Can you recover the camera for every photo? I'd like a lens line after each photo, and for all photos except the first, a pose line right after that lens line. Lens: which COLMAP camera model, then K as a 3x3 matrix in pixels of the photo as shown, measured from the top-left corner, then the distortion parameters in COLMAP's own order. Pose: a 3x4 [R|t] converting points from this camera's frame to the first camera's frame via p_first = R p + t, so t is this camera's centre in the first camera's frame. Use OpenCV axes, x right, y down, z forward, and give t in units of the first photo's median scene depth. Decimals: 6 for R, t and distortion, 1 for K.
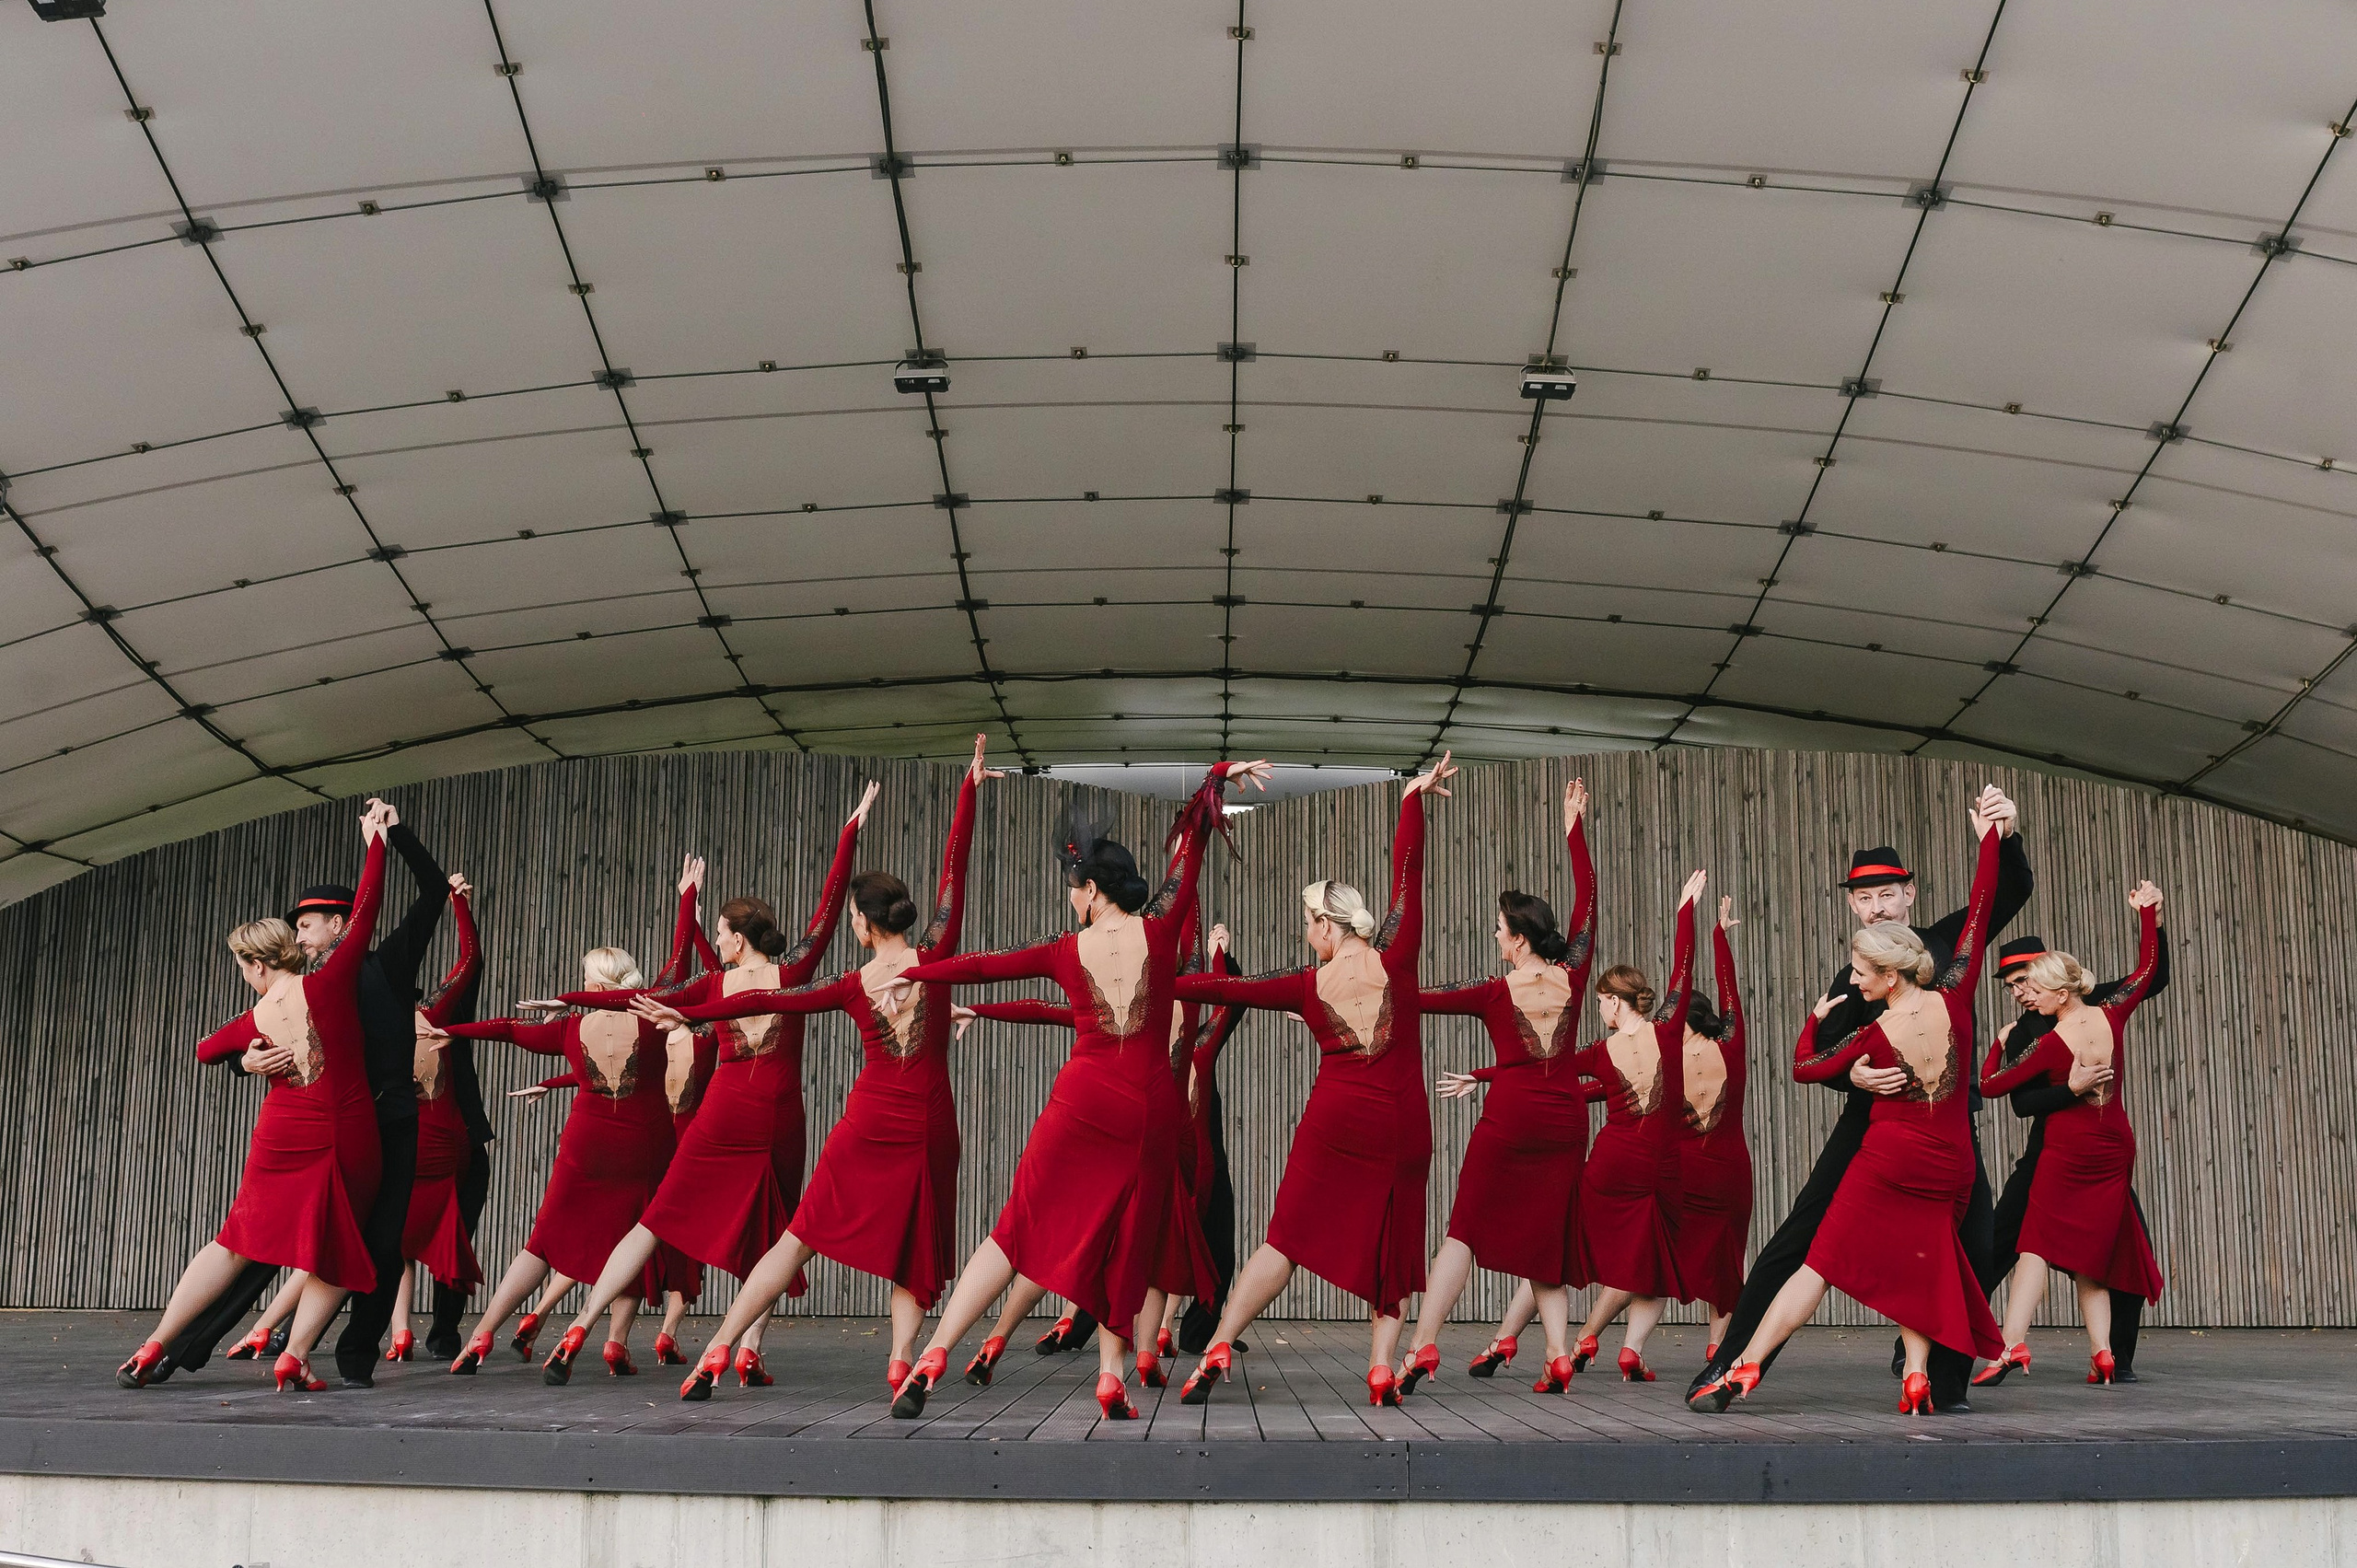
lens RADIAL K [[2867.5, 0, 1199.5], [0, 2867.5, 718.7], [0, 0, 1]] dist [-0.058959, 0.077347]
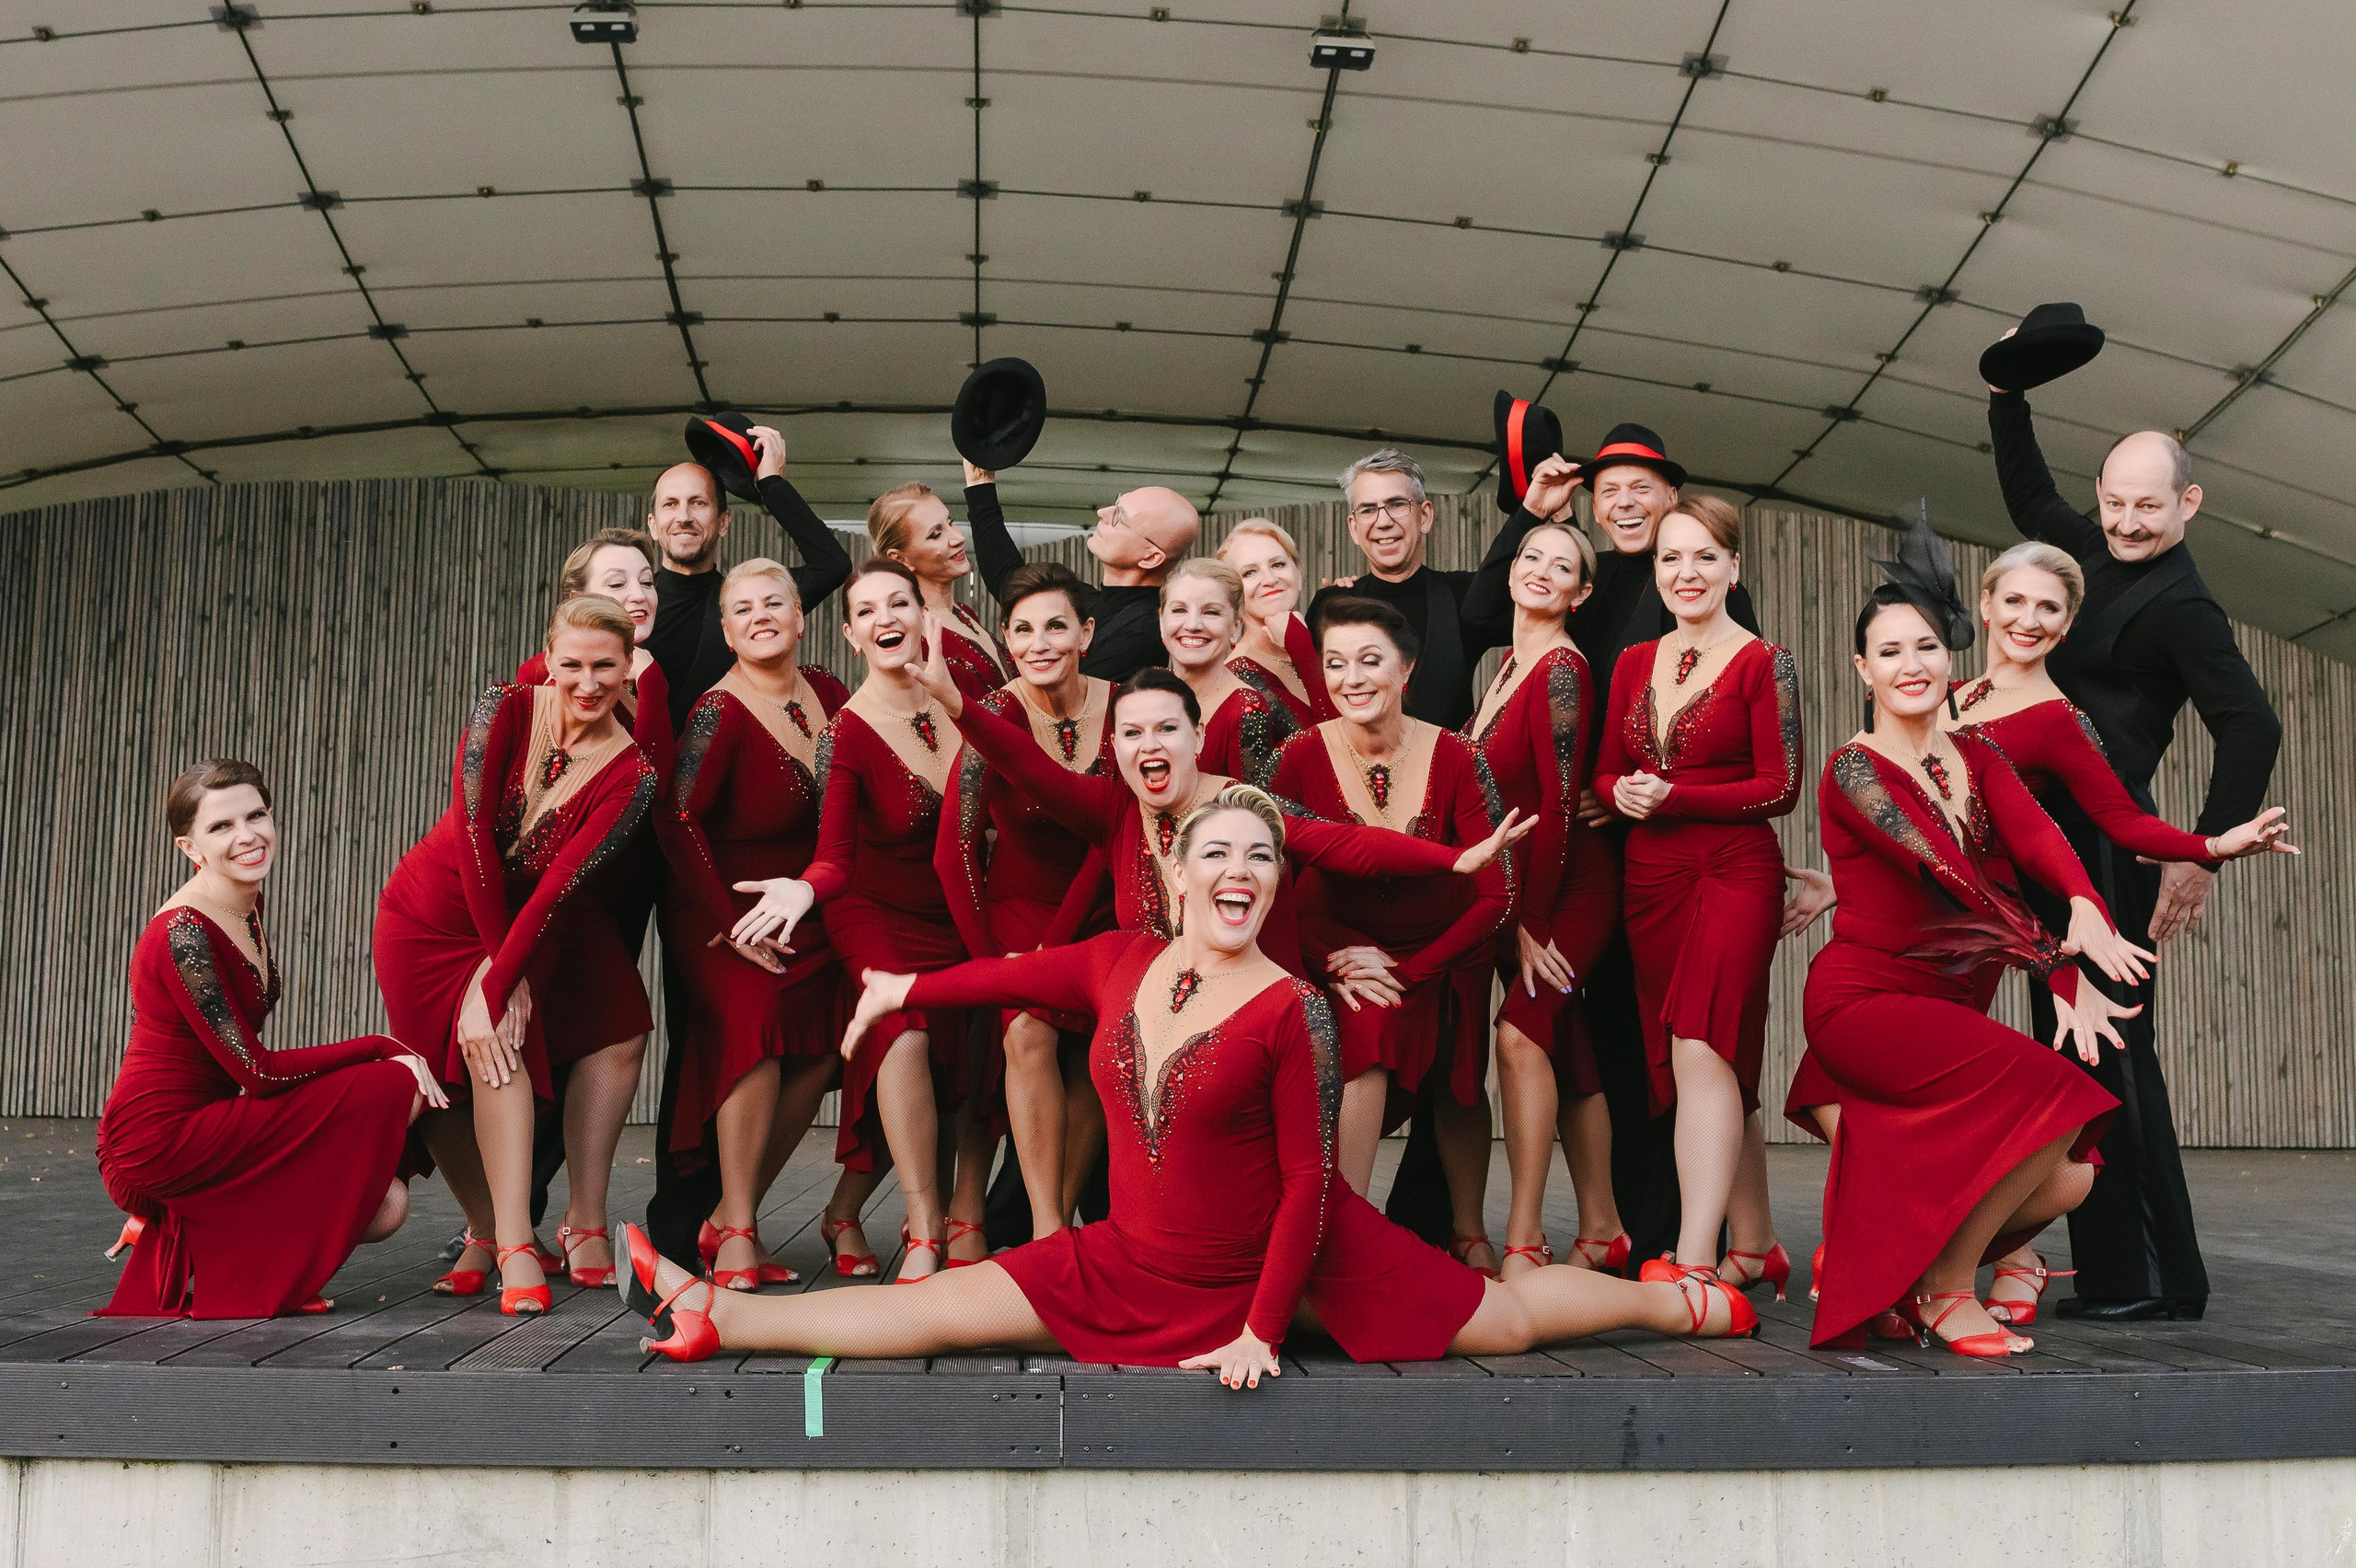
lens RADIAL K [[2827.1, 0, 1160.2], [0, 2827.1, 696.5], [0, 0, 1]] dist [-0.059193, 0.079454]
pose [[0.998255, 0.014444, 0.057253, 0.021769], [-0.017860, 0.998062, 0.059614, 0.026038], [-0.056281, -0.060533, 0.996578, 0.151102]]
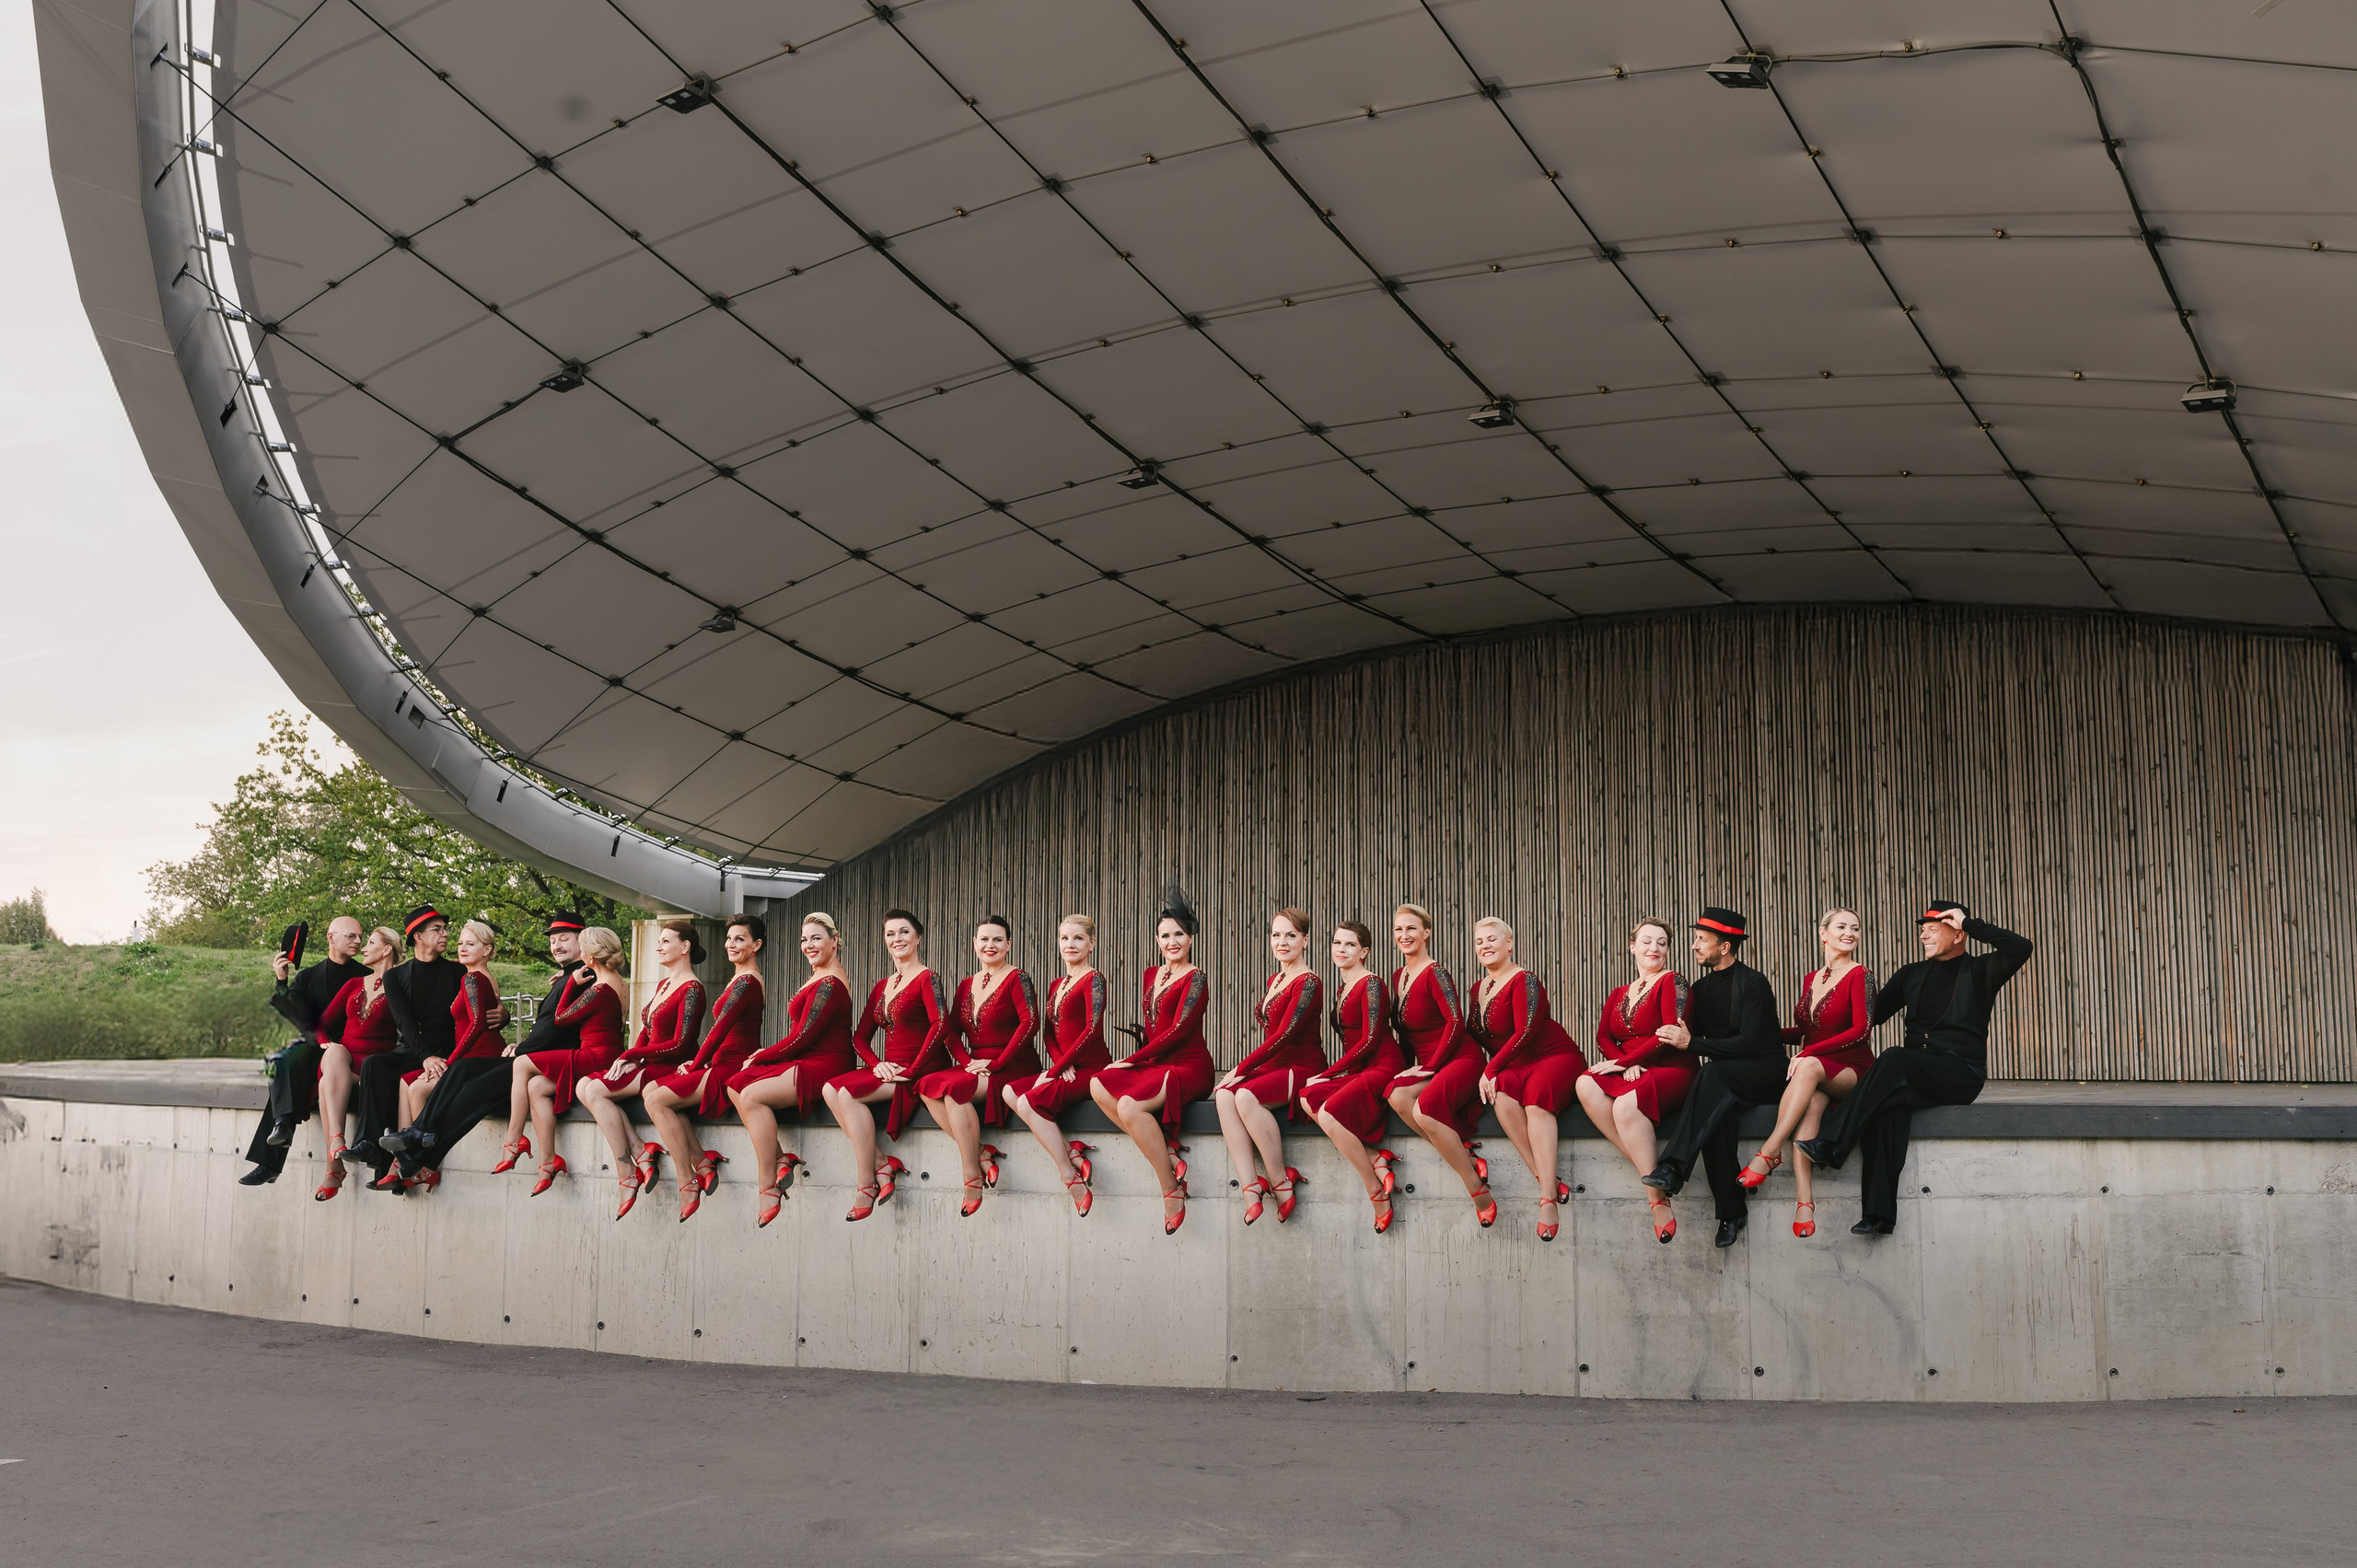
lens RADIAL K [[2253.5, 0, 1178.5], [0, 2253.5, 784.0], [0, 0, 1]] dist [-0.038965, 0.022850]
pose [[0.815057, -0.072608, -0.574813, 0.612073], [0.111863, 0.993170, 0.033164, 0.008799], [0.568479, -0.091331, 0.817613, -0.014578]]
